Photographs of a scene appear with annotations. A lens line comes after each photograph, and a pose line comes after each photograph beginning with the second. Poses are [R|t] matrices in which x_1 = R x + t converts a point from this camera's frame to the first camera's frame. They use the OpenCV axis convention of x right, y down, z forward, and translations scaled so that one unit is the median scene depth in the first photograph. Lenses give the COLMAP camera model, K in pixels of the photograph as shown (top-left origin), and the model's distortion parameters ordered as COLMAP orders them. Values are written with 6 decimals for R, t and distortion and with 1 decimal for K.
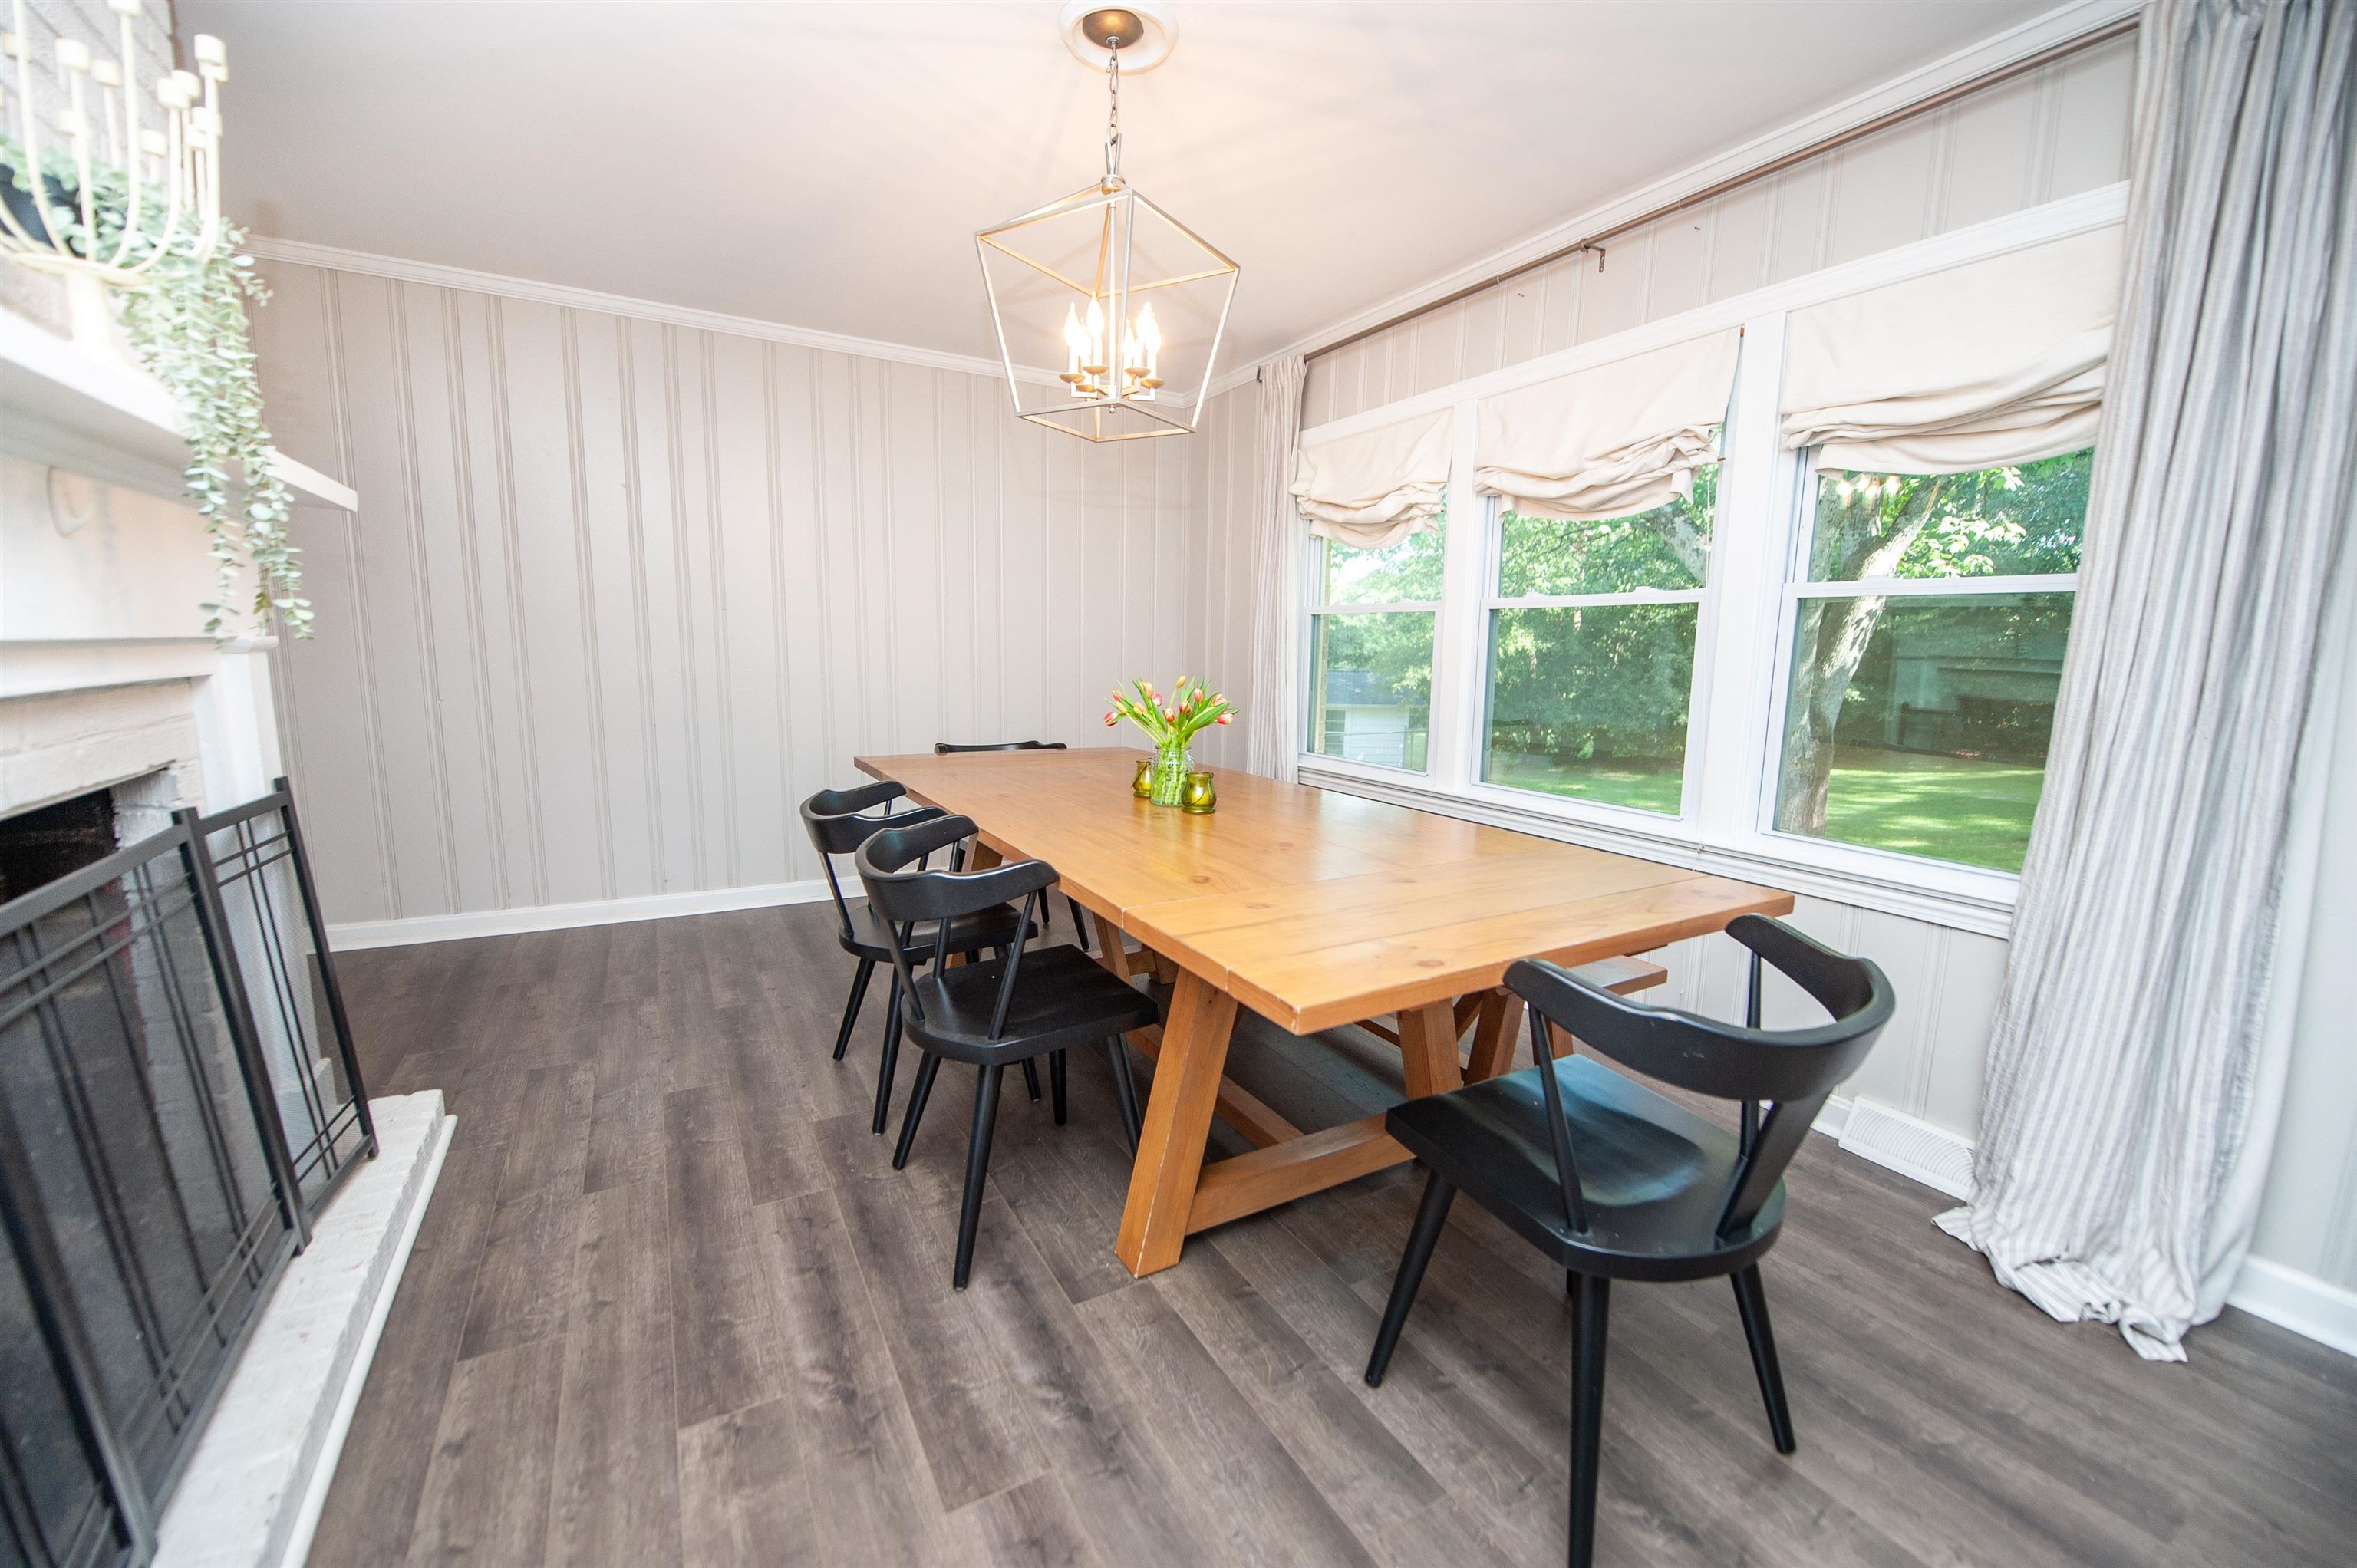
lens RADIAL K [[943.4, 0, 1189.5], [0, 943.4, 788.1], [0, 0, 1]] dist [-0.020906, -0.000604]
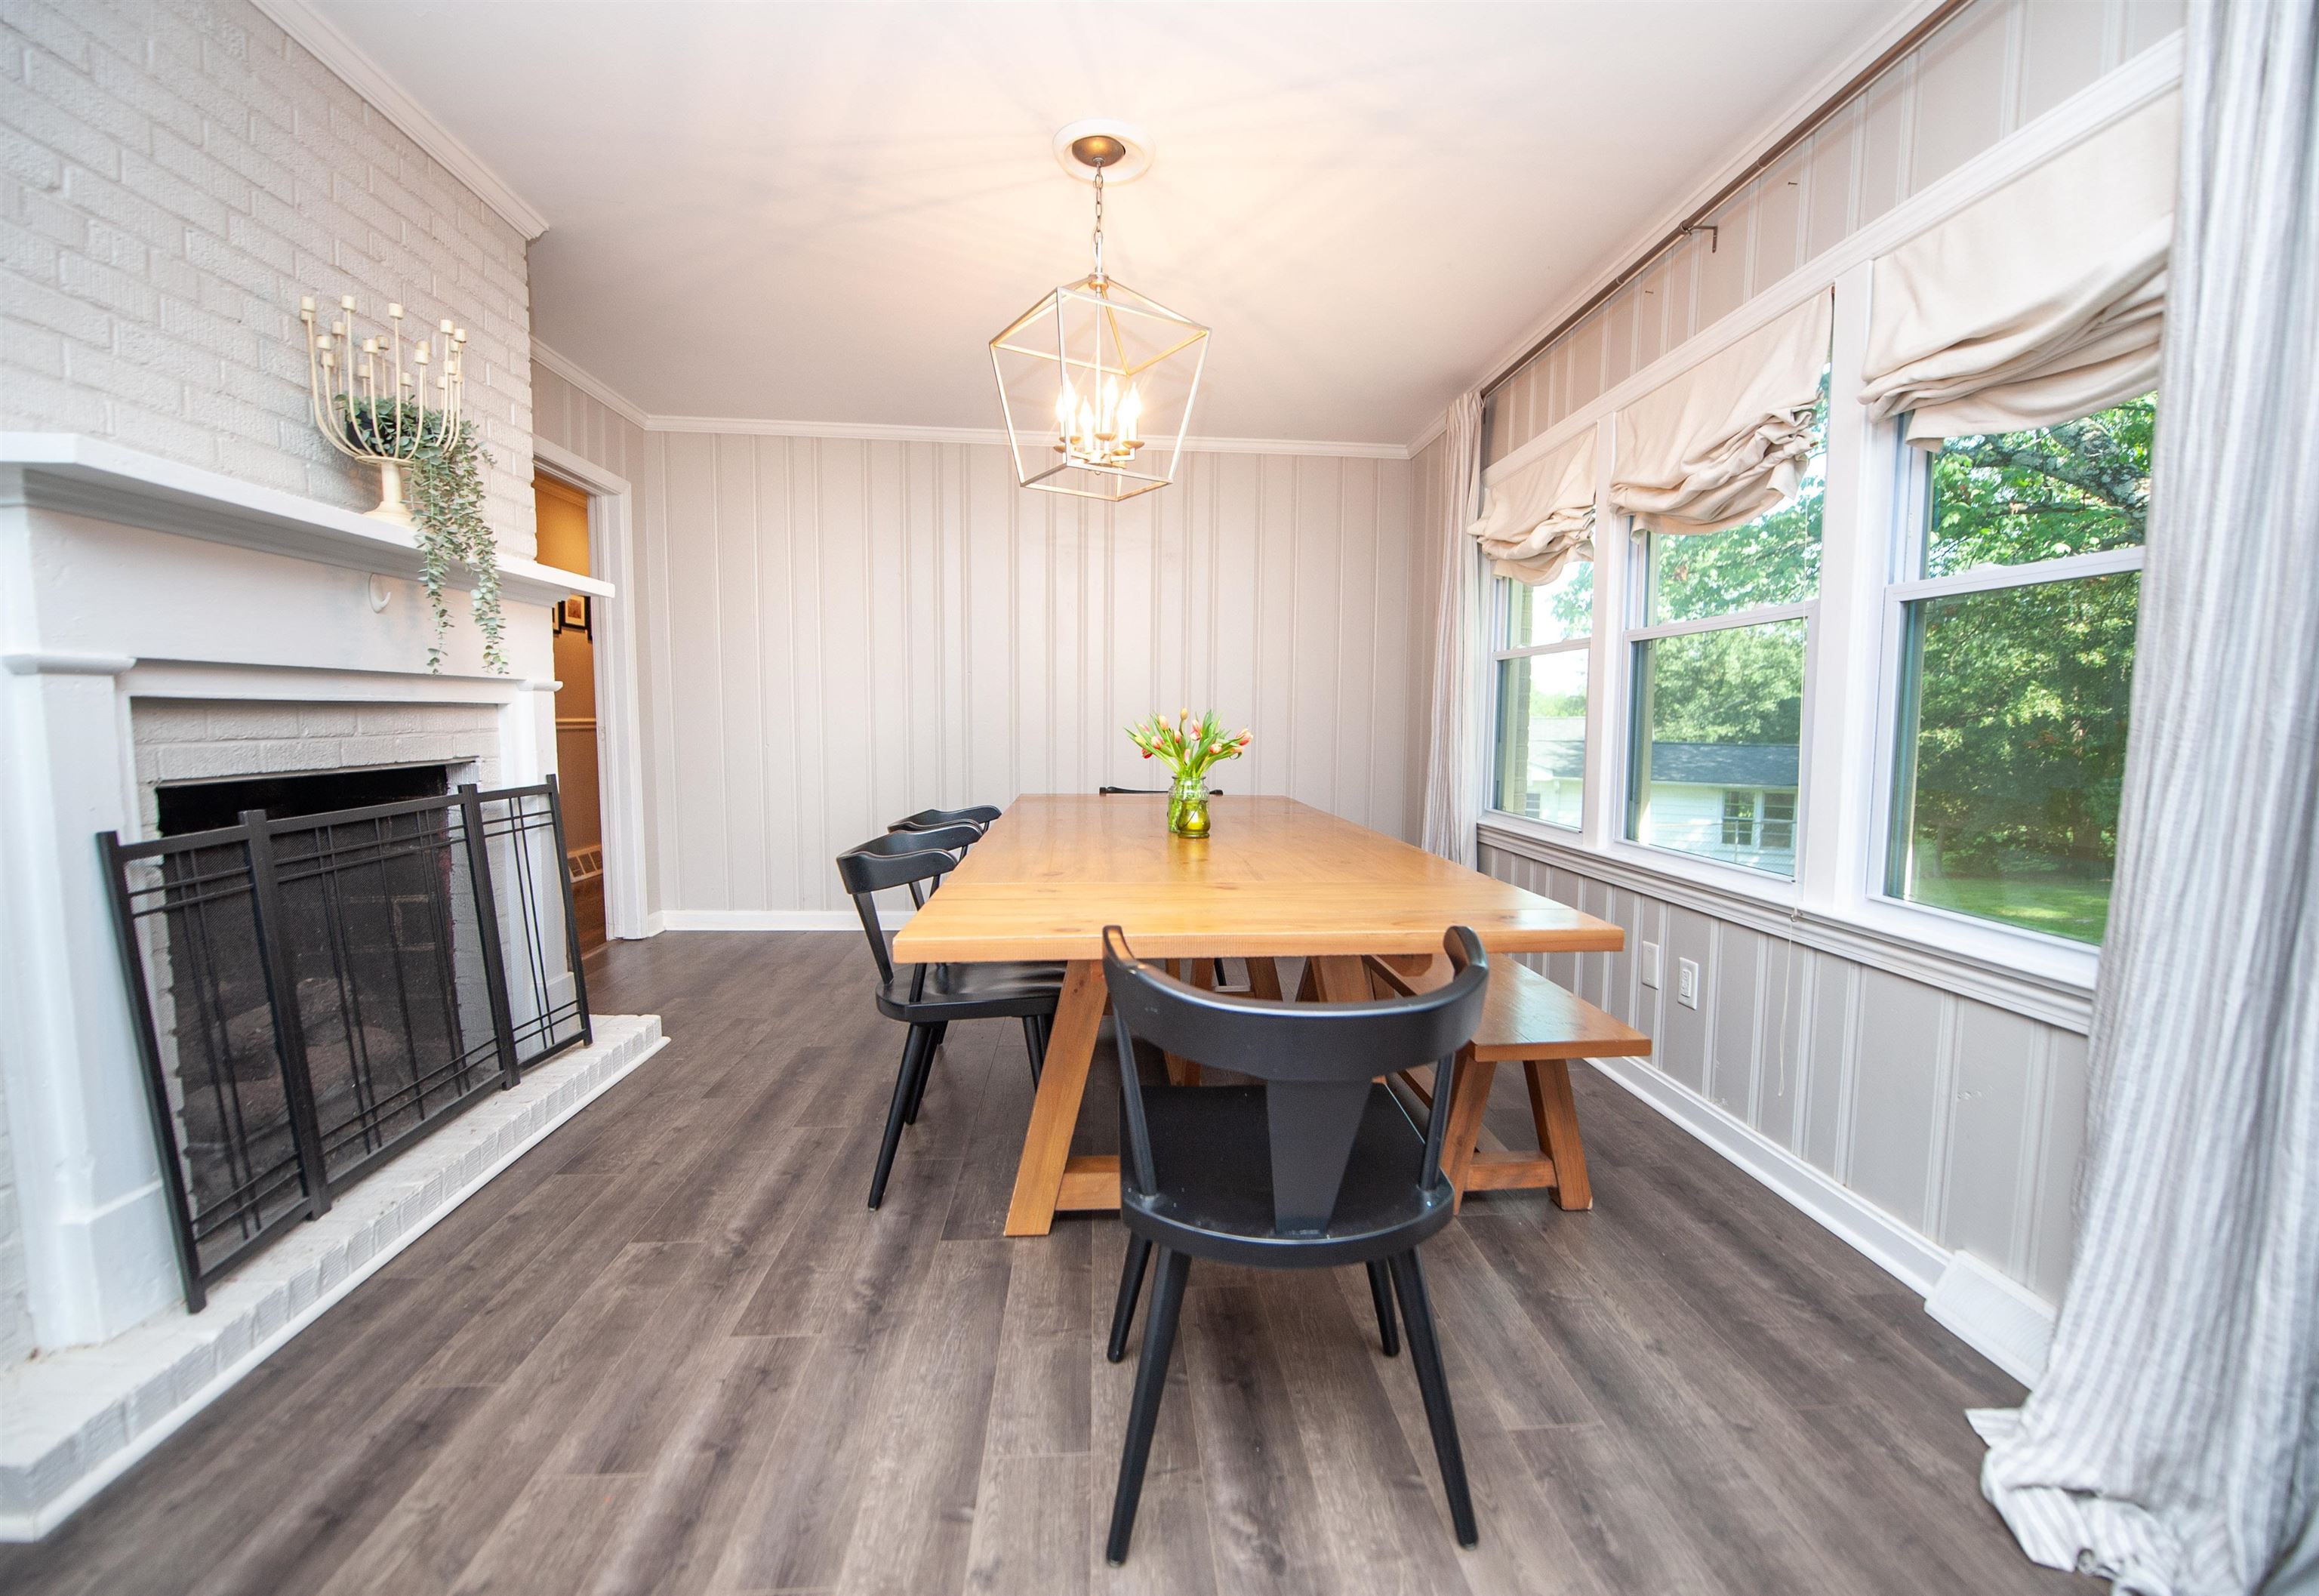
lens RADIAL K [[985.4, 0, 1159.5], [0, 985.4, 798.0], [0, 0, 1]] dist [-0.018364, -0.000368]
pose [[0.903039, 0.025779, -0.428785, 0.583805], [-0.056916, 0.996577, -0.059953, 0.065577], [0.425772, 0.078545, 0.901415, -0.008088]]
